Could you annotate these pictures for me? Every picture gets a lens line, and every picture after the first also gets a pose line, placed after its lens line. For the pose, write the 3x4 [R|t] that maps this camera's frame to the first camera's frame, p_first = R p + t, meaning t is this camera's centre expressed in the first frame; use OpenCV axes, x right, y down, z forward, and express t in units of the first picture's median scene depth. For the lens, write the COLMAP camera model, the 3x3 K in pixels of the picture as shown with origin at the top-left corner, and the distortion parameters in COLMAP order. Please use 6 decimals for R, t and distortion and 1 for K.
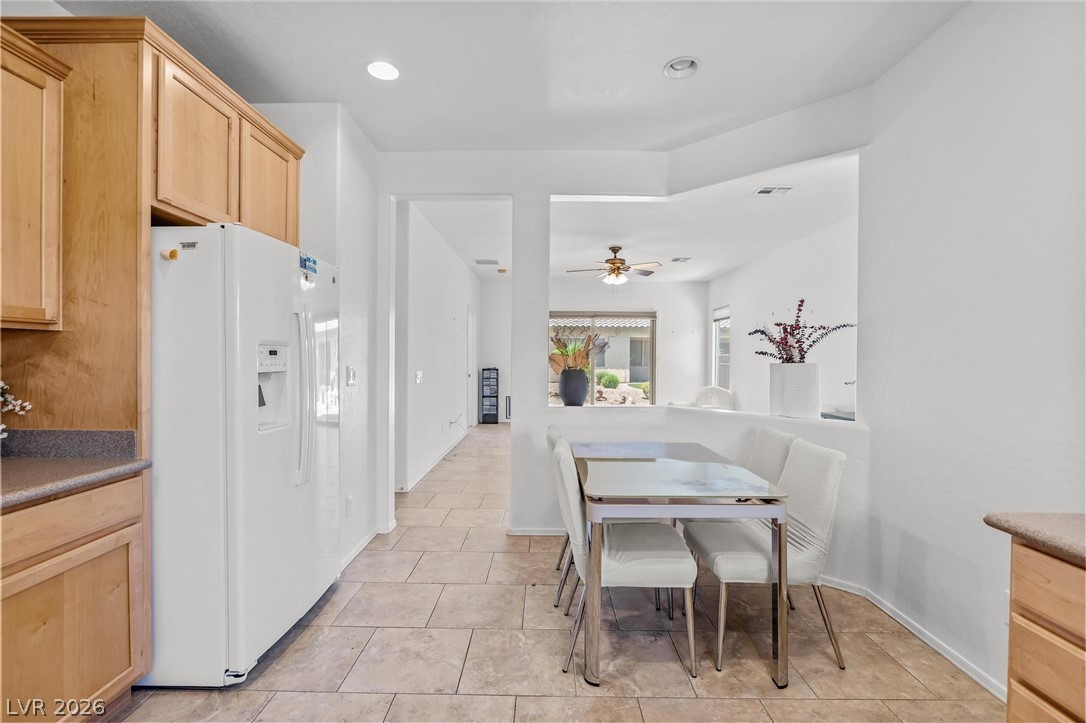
lens RADIAL K [[497.4, 0, 540.2], [0, 497.4, 360.7], [0, 0, 1]] dist [-0.006546, 0.001006]
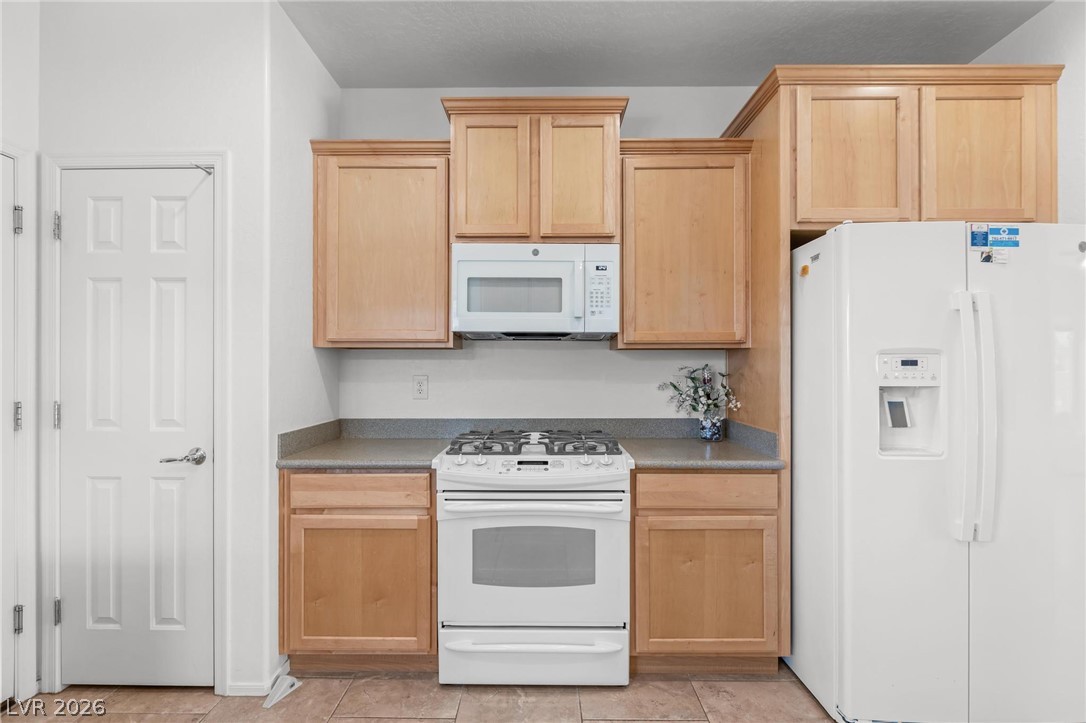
lens RADIAL K [[497.4, 0, 540.2], [0, 497.4, 365.2], [0, 0, 1]] dist [-0.006546, 0.001006]
pose [[-0.001387, -0.008992, -0.999959, 0.309721], [-0.008804, 0.999921, -0.008980, 0.000436], [0.999960, 0.008791, -0.001467, 0.451796]]
